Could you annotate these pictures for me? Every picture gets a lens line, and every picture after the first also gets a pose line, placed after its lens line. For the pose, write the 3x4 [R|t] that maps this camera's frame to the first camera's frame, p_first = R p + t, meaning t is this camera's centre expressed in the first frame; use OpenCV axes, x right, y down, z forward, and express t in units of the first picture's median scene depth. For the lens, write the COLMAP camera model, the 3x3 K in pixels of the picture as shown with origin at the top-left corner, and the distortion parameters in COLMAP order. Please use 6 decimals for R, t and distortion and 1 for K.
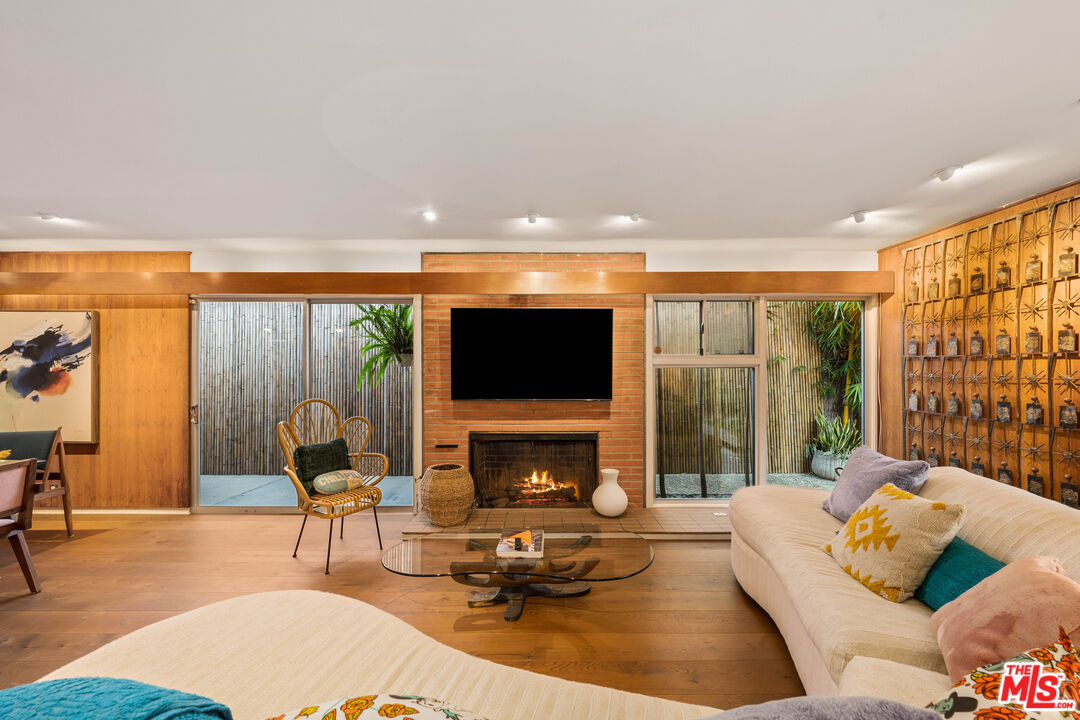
lens RADIAL K [[409.1, 0, 540.1], [0, 409.1, 365.5], [0, 0, 1]] dist [-0.001009, -0.000115]
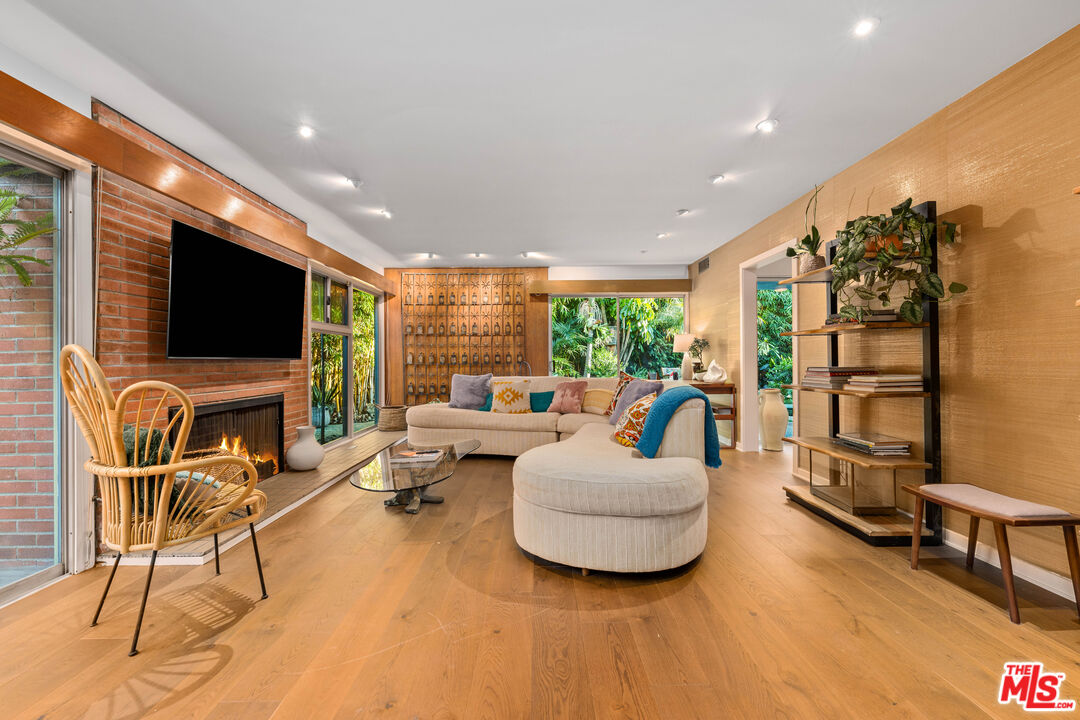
lens RADIAL K [[424.1, 0, 537.3], [0, 424.1, 362.9], [0, 0, 1]] dist [-0.000698, -0.000099]
pose [[0.000049, -0.007129, 0.999975, -0.912495], [0.004093, 0.999966, 0.007129, 0.090582], [-0.999992, 0.004093, 0.000078, 0.414977]]
